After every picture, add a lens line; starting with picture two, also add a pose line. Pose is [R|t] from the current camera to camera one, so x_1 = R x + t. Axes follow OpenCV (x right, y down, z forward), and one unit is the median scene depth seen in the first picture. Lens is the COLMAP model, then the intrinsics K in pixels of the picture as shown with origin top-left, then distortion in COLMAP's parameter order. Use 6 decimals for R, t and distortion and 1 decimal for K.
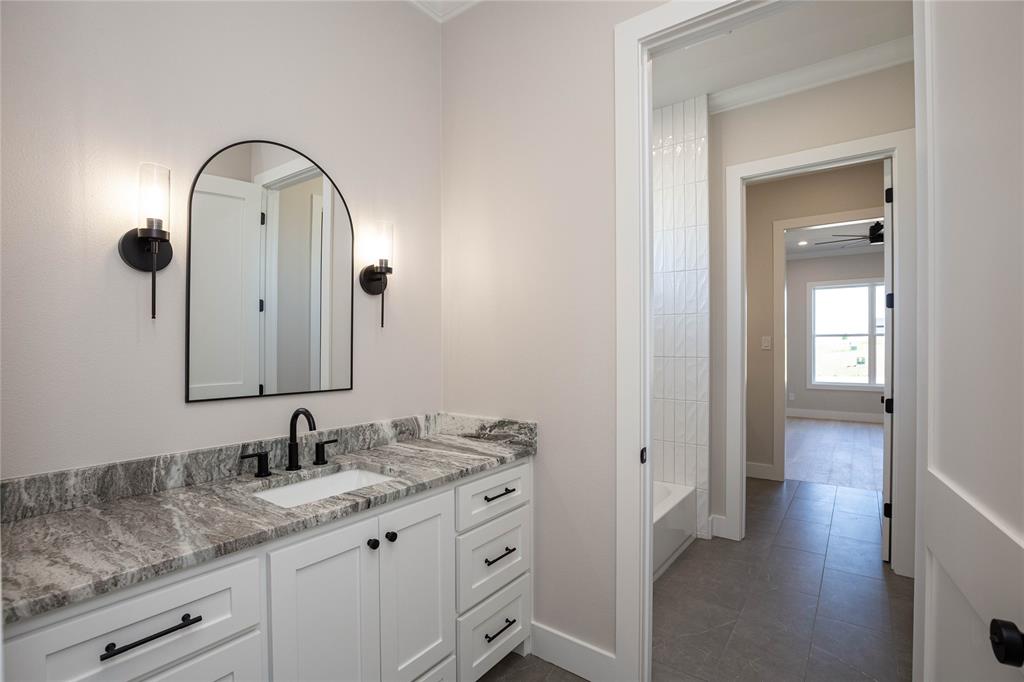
lens RADIAL K [[490.3, 0, 507.1], [0, 490.3, 343.7], [0, 0, 1]] dist [-0.013569, 0.001654]
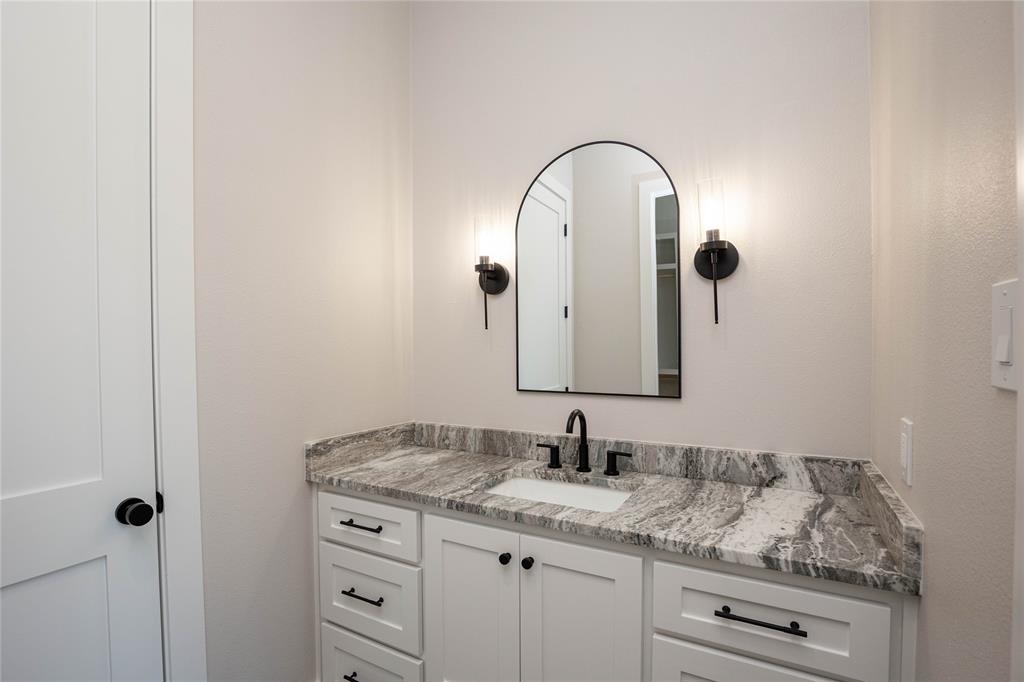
lens RADIAL K [[490.3, 0, 516.6], [0, 490.3, 347.5], [0, 0, 1]] dist [-0.013569, 0.001654]
pose [[0.124708, -0.000300, -0.992193, 0.580778], [0.006742, 0.999977, 0.000545, 0.002691], [0.992171, -0.006758, 0.124707, 0.792521]]
